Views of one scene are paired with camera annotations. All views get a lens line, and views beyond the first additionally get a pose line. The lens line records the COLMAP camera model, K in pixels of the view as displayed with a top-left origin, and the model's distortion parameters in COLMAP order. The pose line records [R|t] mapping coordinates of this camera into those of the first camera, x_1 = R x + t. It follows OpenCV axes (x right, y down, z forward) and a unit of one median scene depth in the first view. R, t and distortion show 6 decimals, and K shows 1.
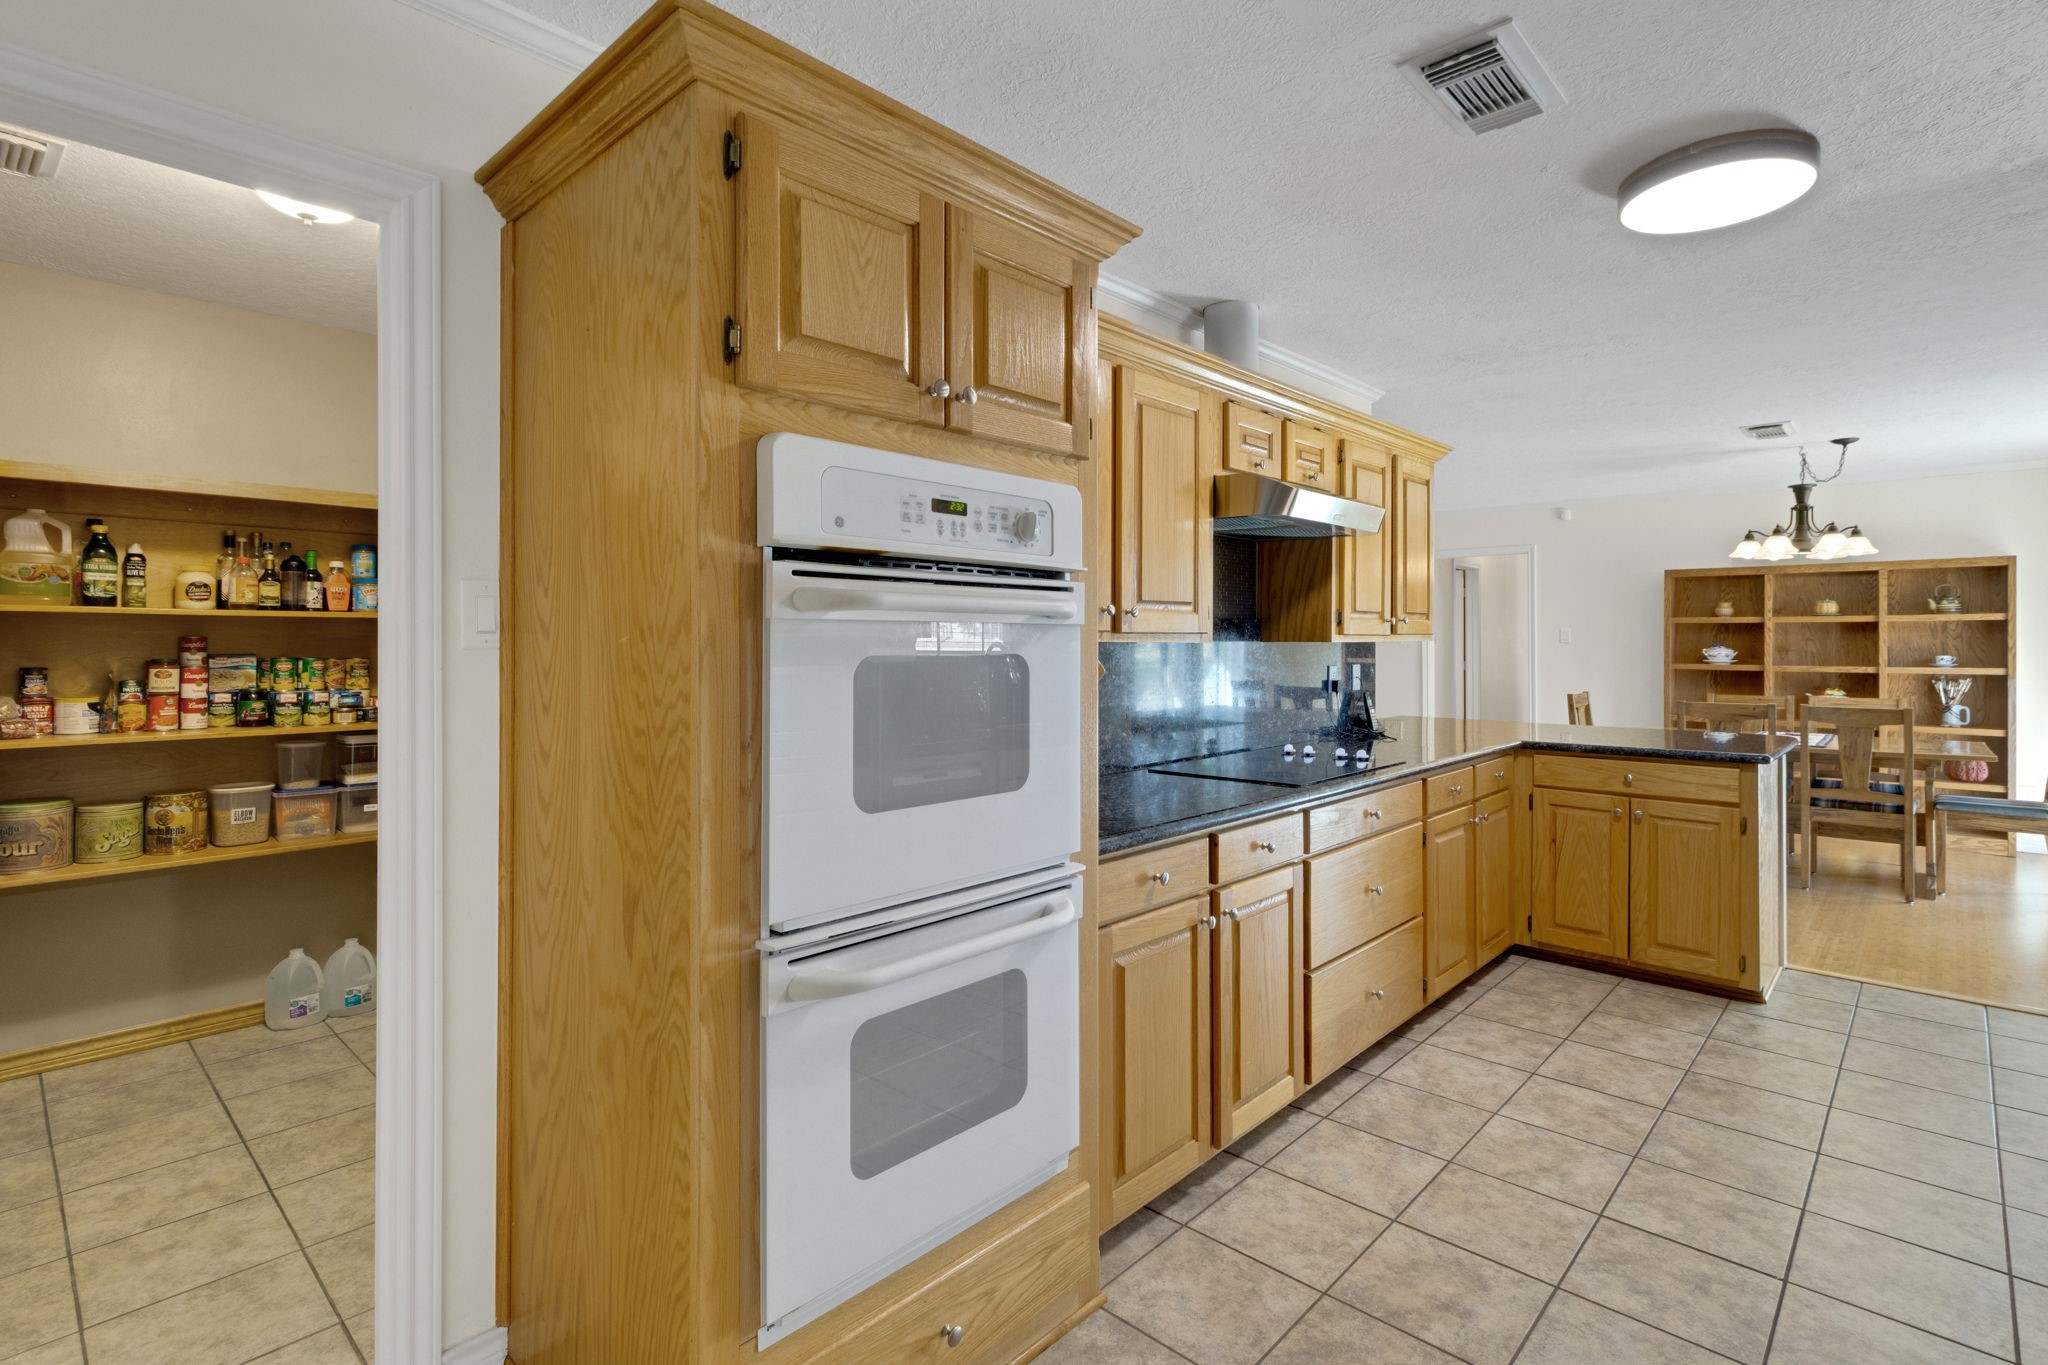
lens RADIAL K [[981.6, 0, 1023.6], [0, 981.6, 639.9], [0, 0, 1]] dist [-0.001413, -0.000030]
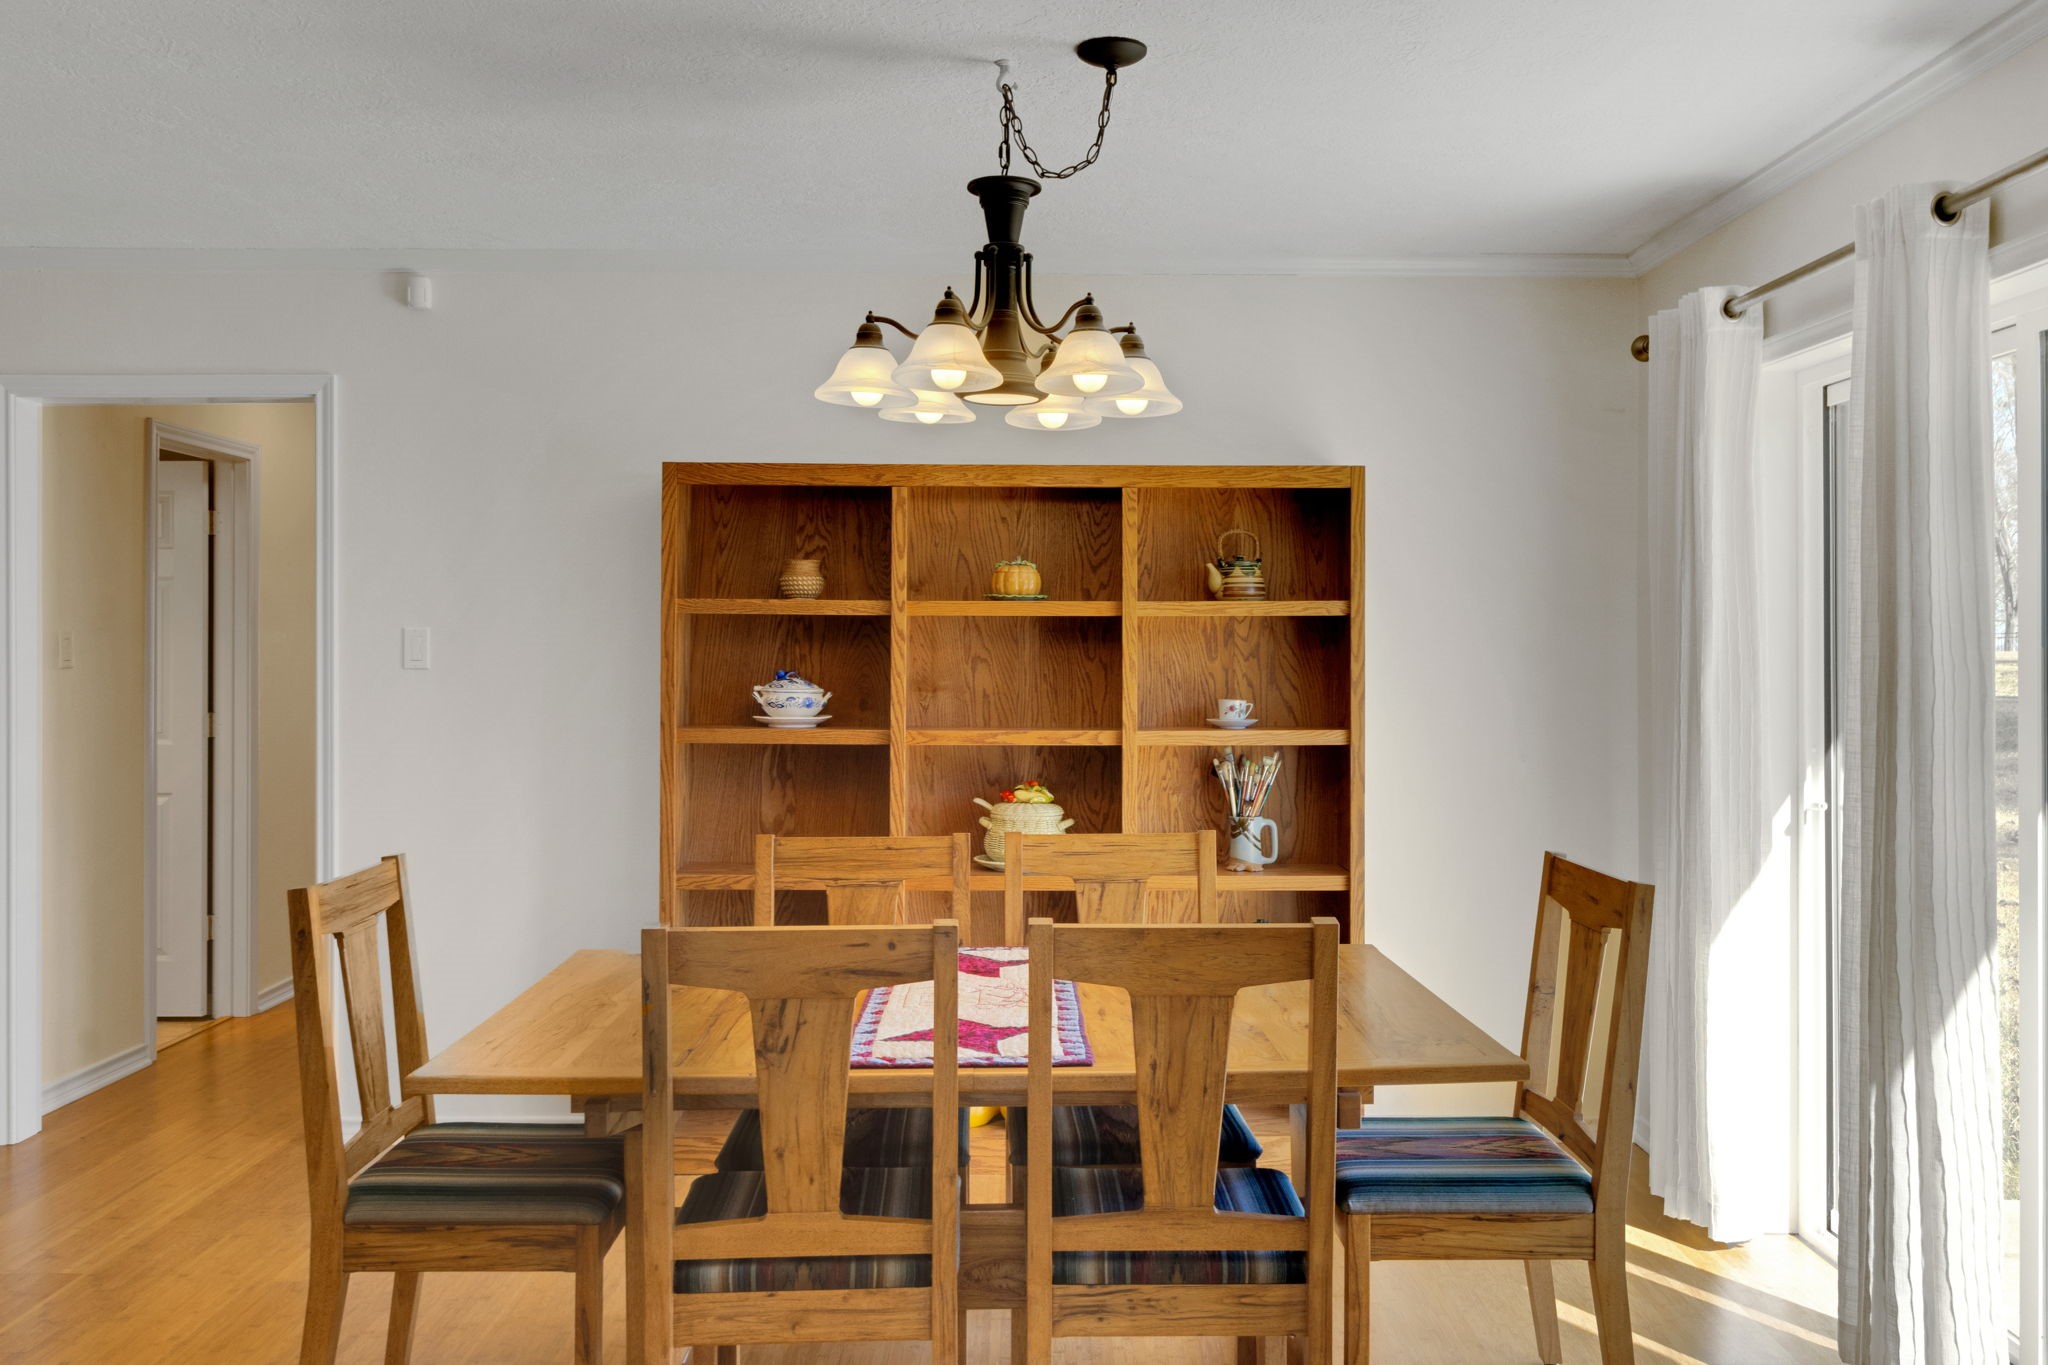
lens RADIAL K [[1511.3, 0, 1025.2], [0, 1511.3, 633.4], [0, 0, 1]] dist [-0.000043, 0.000452]
pose [[0.722248, 0.004129, 0.691622, 0.417271], [-0.003048, 0.999991, -0.002787, -0.010173], [-0.691628, -0.000095, 0.722254, 0.580822]]
